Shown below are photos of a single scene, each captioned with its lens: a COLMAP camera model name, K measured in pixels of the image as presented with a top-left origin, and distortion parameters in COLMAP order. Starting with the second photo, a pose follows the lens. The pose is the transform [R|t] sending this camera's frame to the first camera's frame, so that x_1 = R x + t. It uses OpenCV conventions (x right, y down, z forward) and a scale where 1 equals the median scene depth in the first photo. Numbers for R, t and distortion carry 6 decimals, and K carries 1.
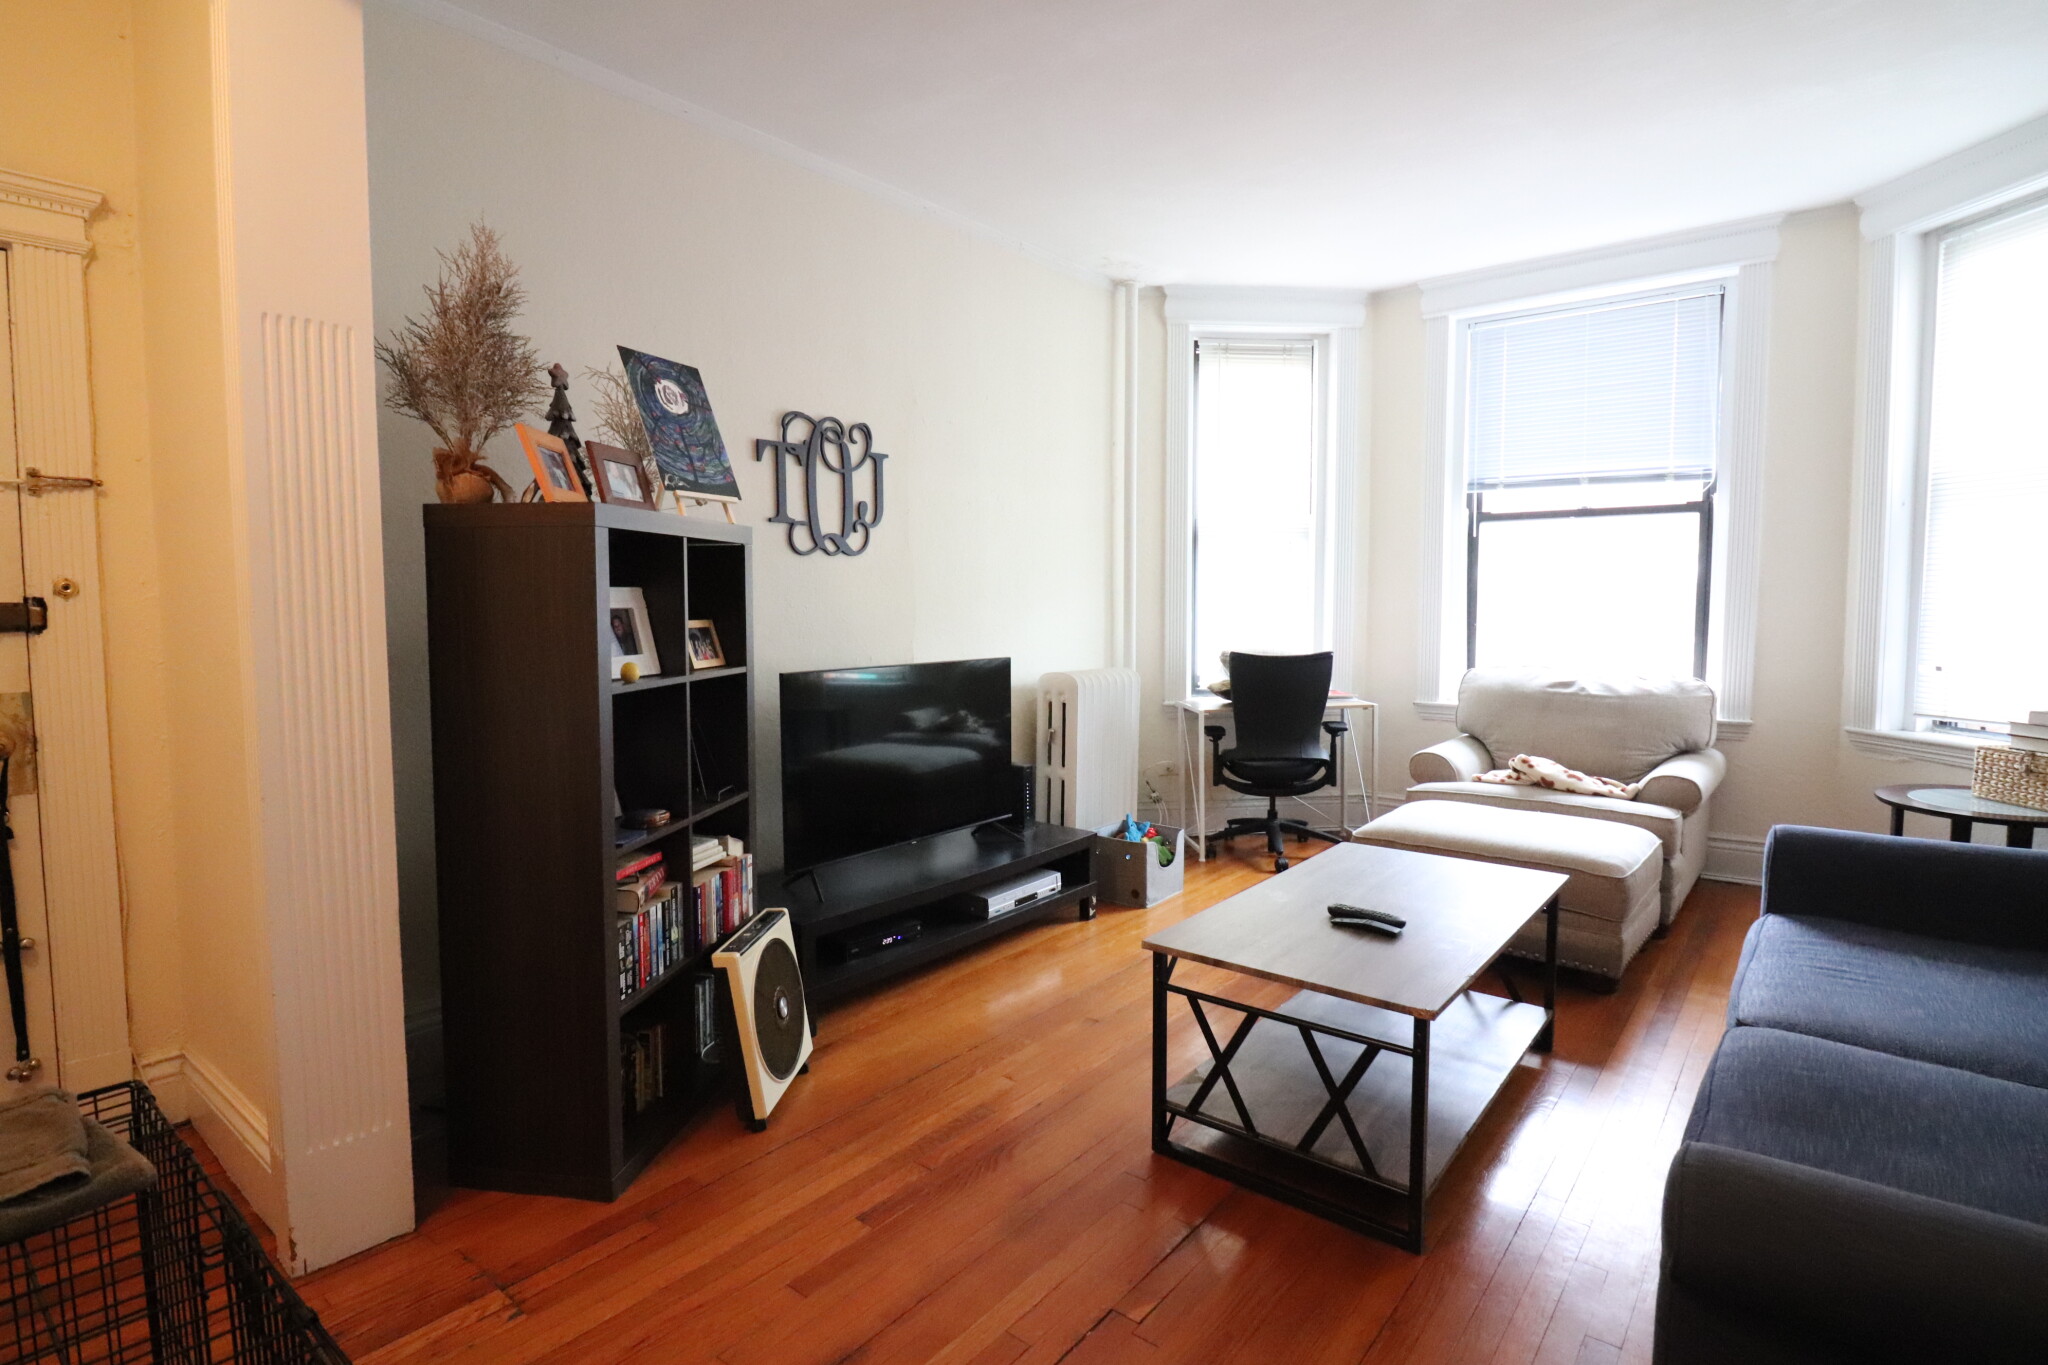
lens RADIAL K [[1028.8, 0, 1022.9], [0, 1028.8, 676.3], [0, 0, 1]] dist [0.002929, -0.010169]
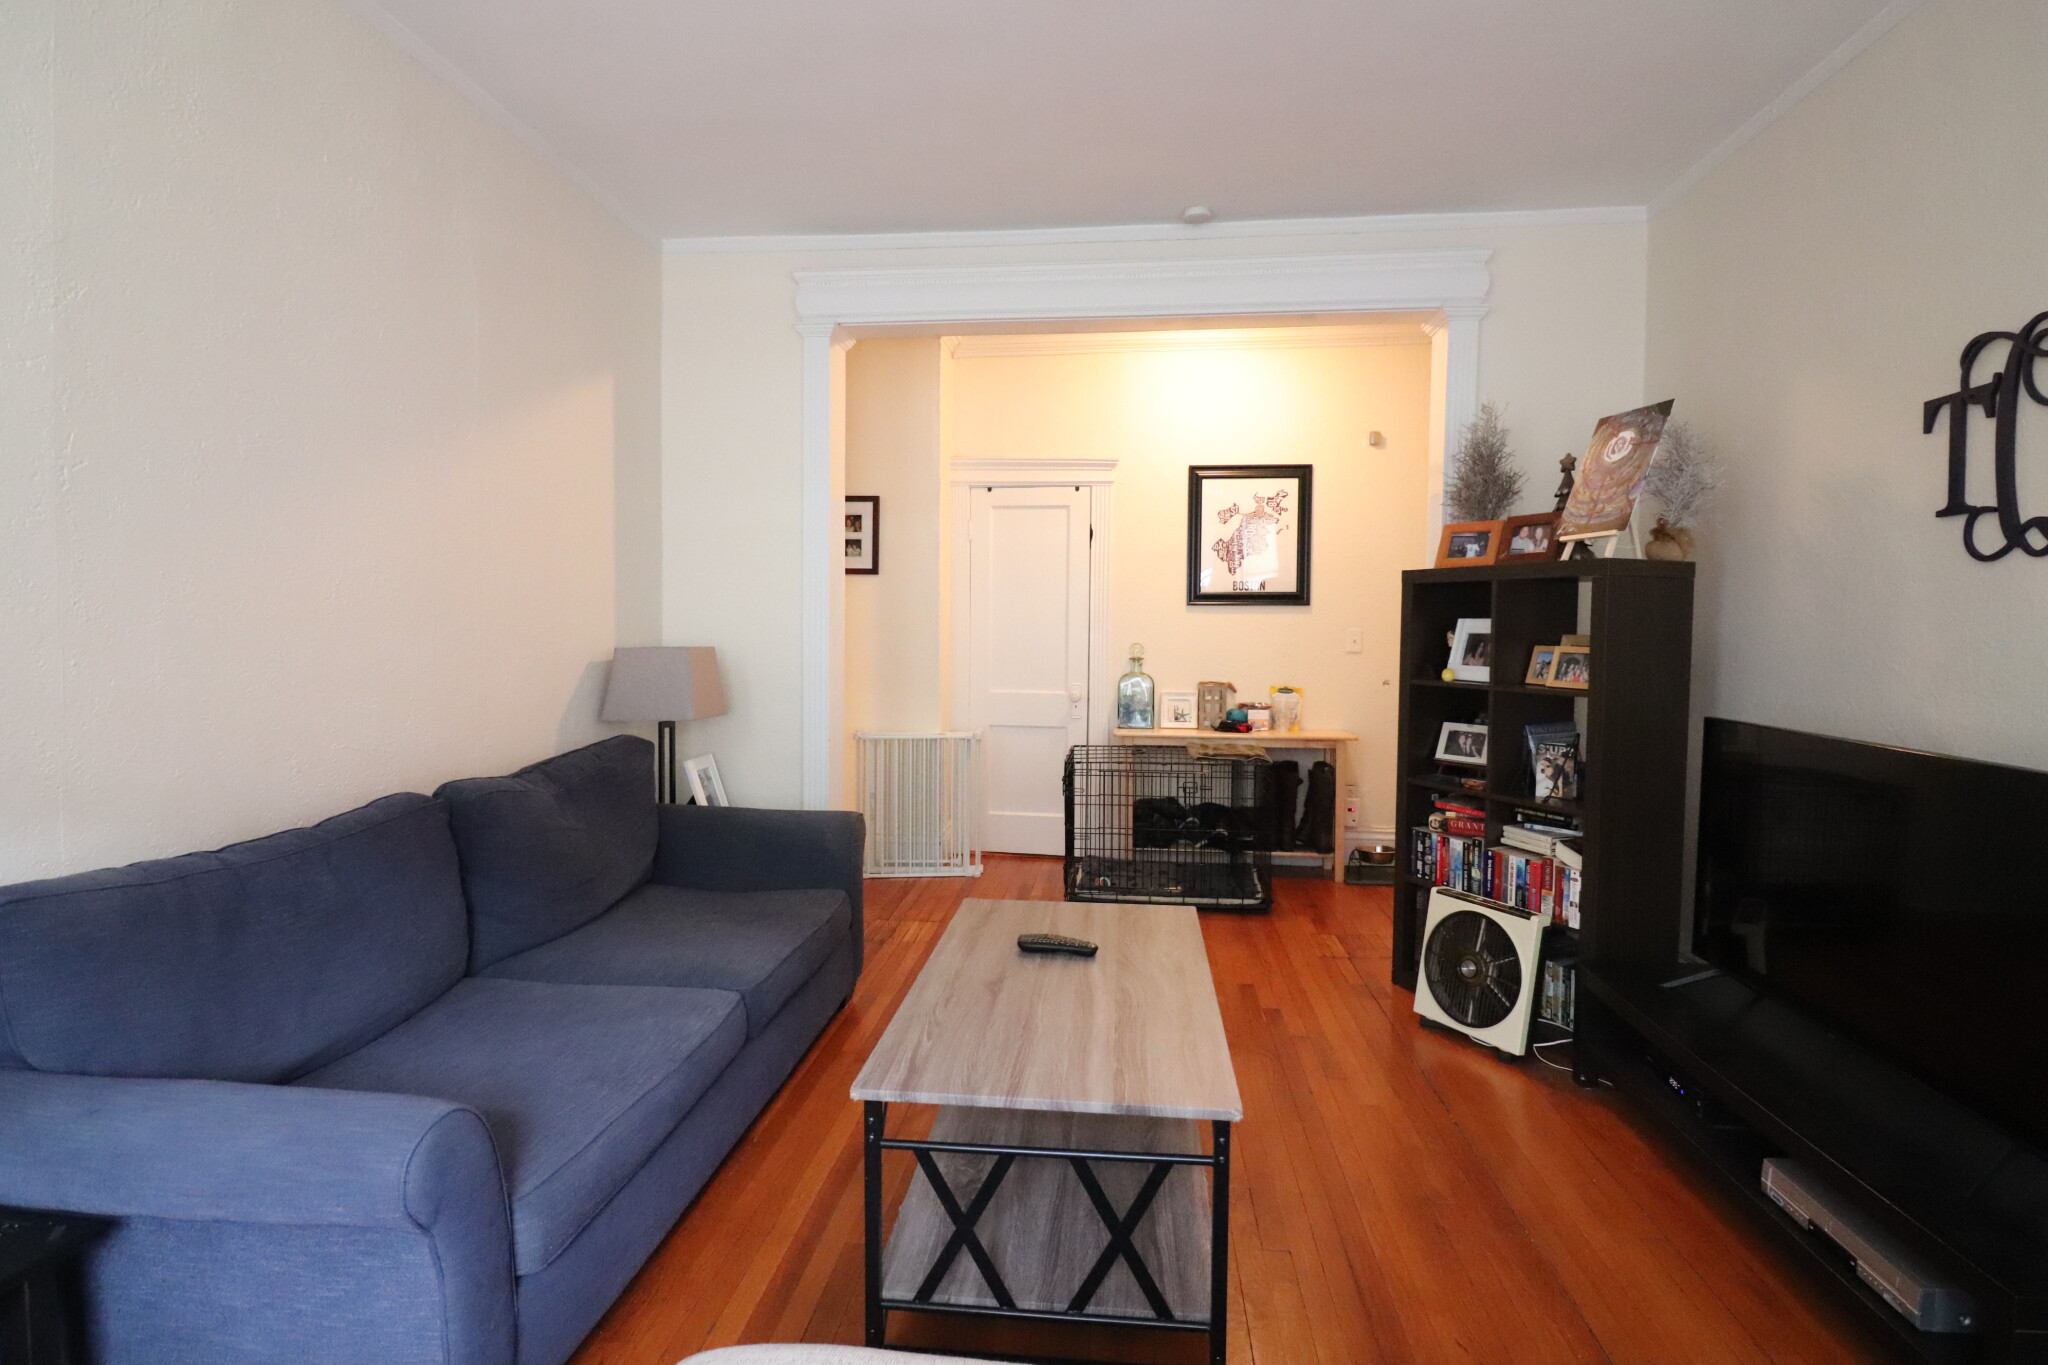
lens RADIAL K [[1028.8, 0, 1022.9], [0, 1028.8, 676.3], [0, 0, 1]] dist [0.002929, -0.010169]
pose [[-0.839234, 0.031864, -0.542837, 0.497874], [-0.038691, 0.992252, 0.118060, -0.081256], [0.542393, 0.120083, -0.831499, 0.988456]]
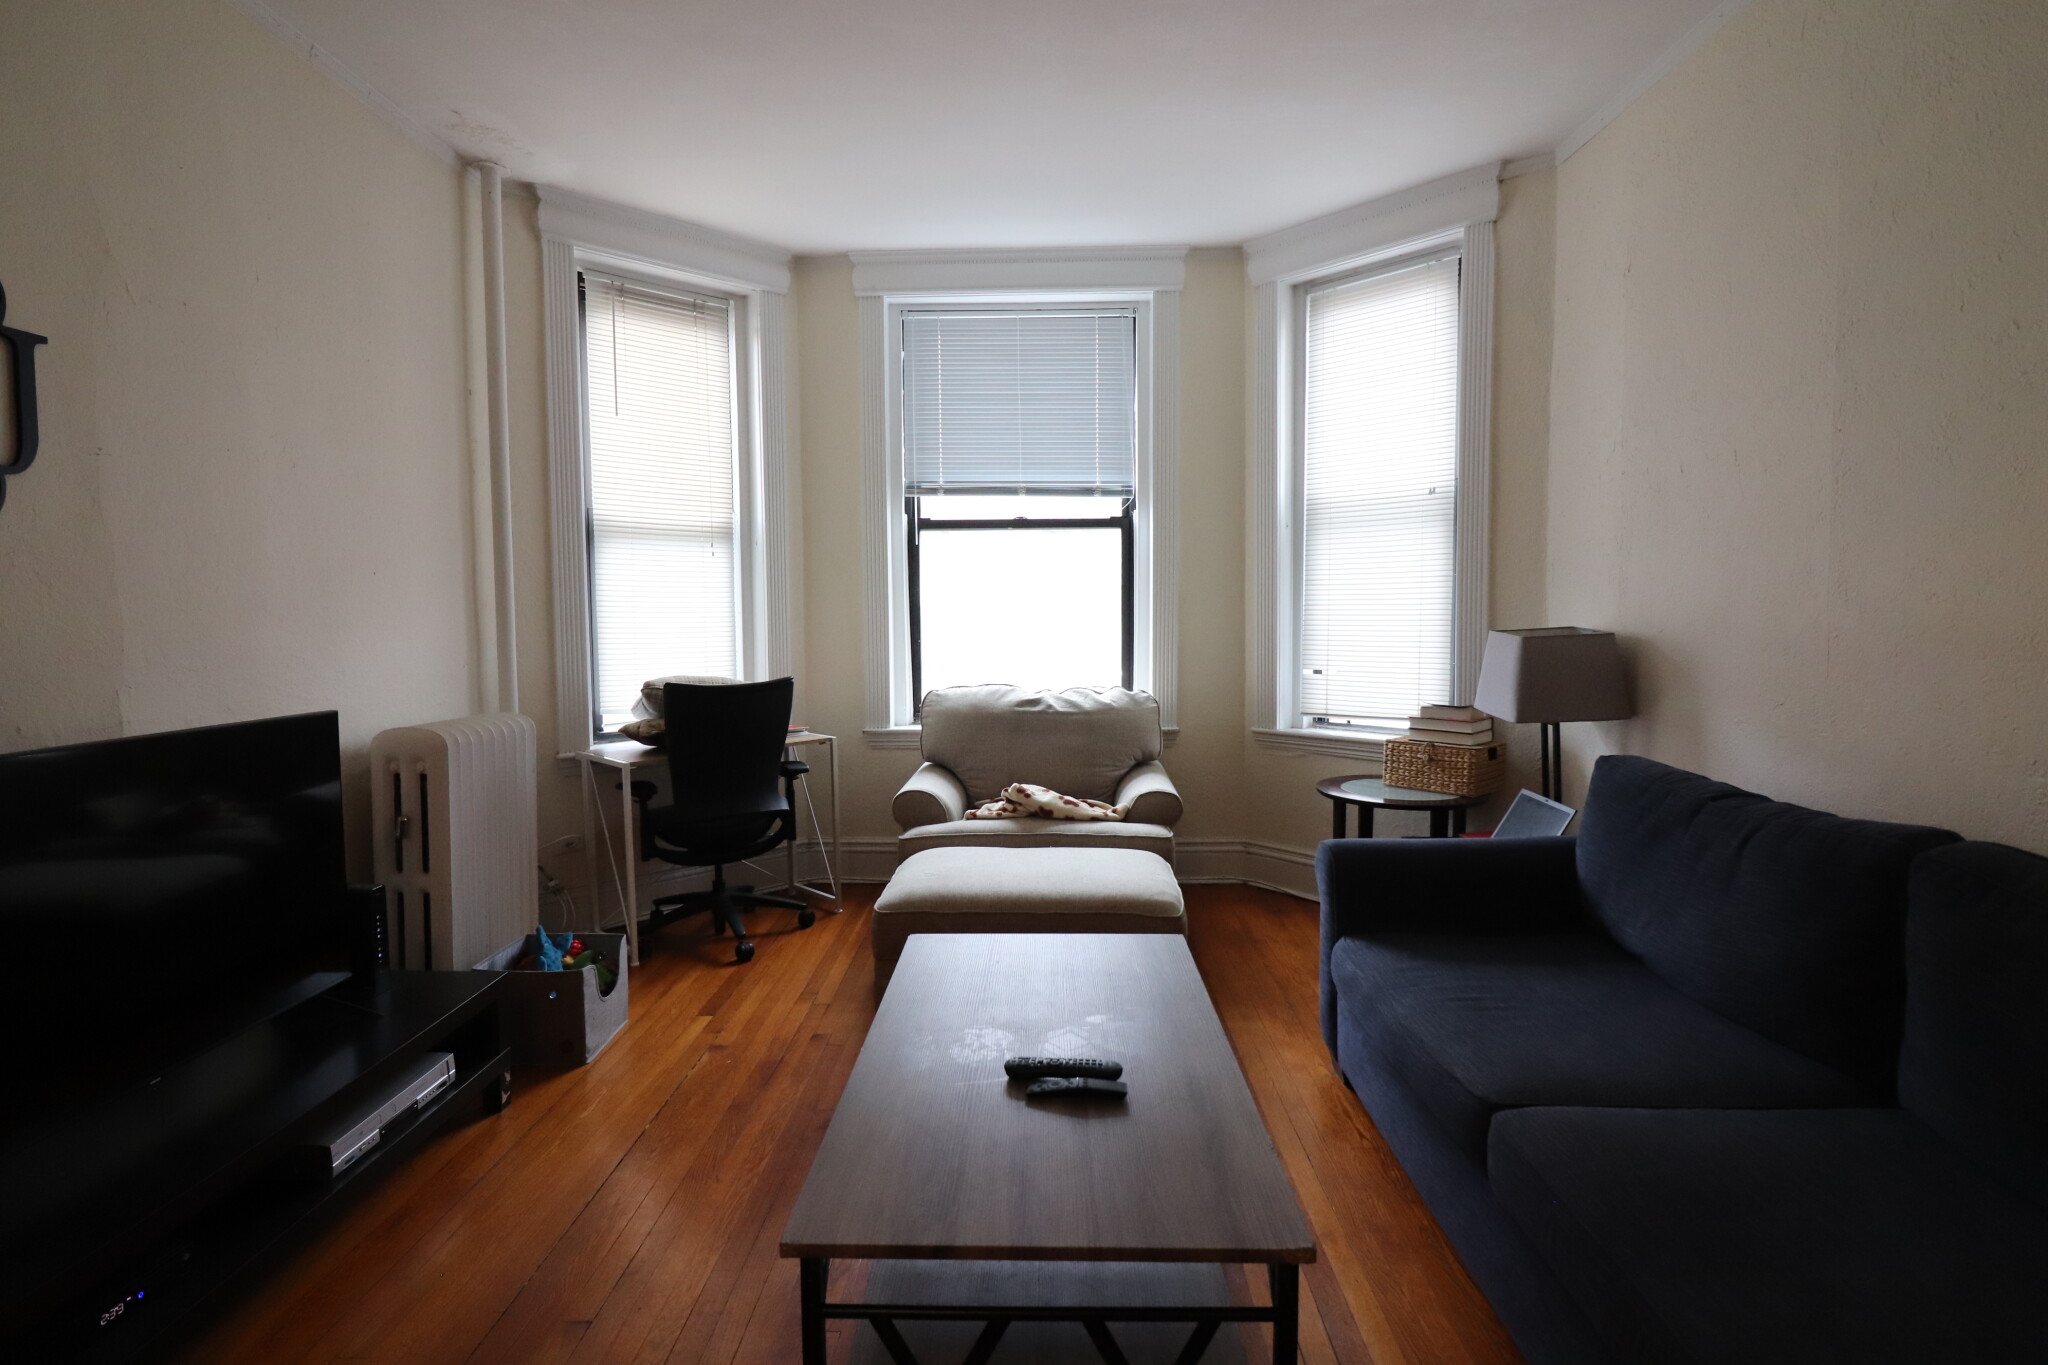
lens RADIAL K [[1028.8, 0, 1022.9], [0, 1028.8, 676.3], [0, 0, 1]] dist [0.002929, -0.010169]
pose [[0.794756, -0.039948, 0.605612, -0.050412], [0.050835, 0.998707, -0.000833, -0.015988], [-0.604796, 0.031448, 0.795759, 0.256573]]
